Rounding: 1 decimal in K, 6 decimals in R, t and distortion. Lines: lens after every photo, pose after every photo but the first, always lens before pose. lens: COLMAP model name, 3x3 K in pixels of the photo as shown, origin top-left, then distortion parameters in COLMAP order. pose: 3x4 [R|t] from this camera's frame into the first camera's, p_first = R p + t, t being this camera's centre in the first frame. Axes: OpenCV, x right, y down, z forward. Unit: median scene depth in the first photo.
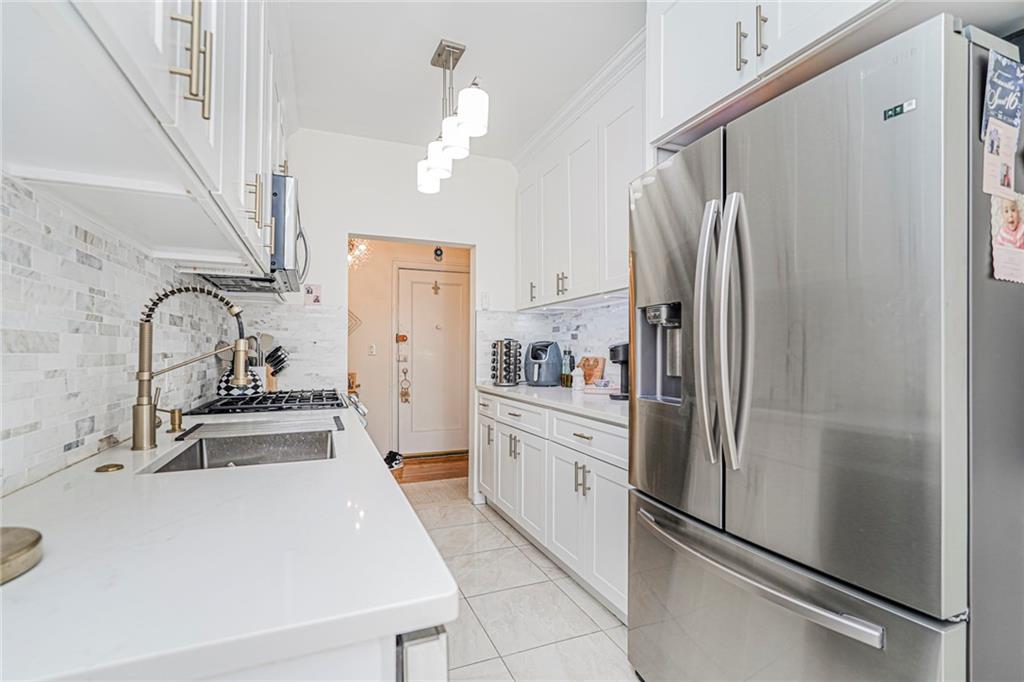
lens RADIAL K [[469.0, 0, 507.1], [0, 469.0, 350.4], [0, 0, 1]] dist [-0.014954, 0.015066]
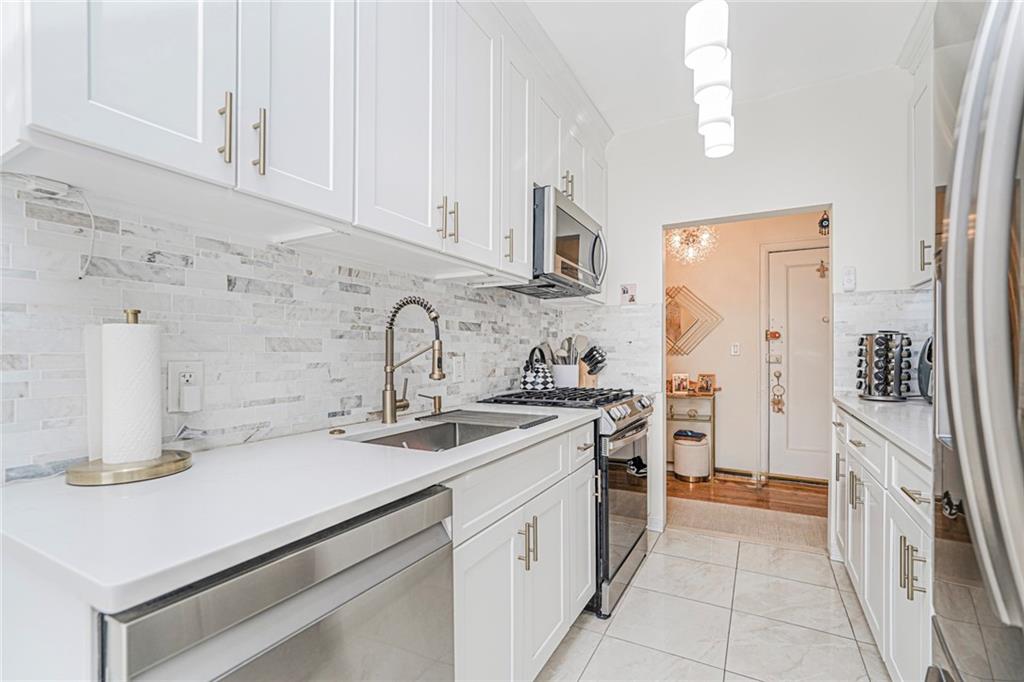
lens RADIAL K [[469.0, 0, 507.1], [0, 469.0, 350.4], [0, 0, 1]] dist [-0.014954, 0.015066]
pose [[0.631278, -0.005829, -0.775535, 0.263496], [0.004929, 0.999982, -0.003503, 0.003971], [0.775541, -0.001611, 0.631295, 0.220904]]
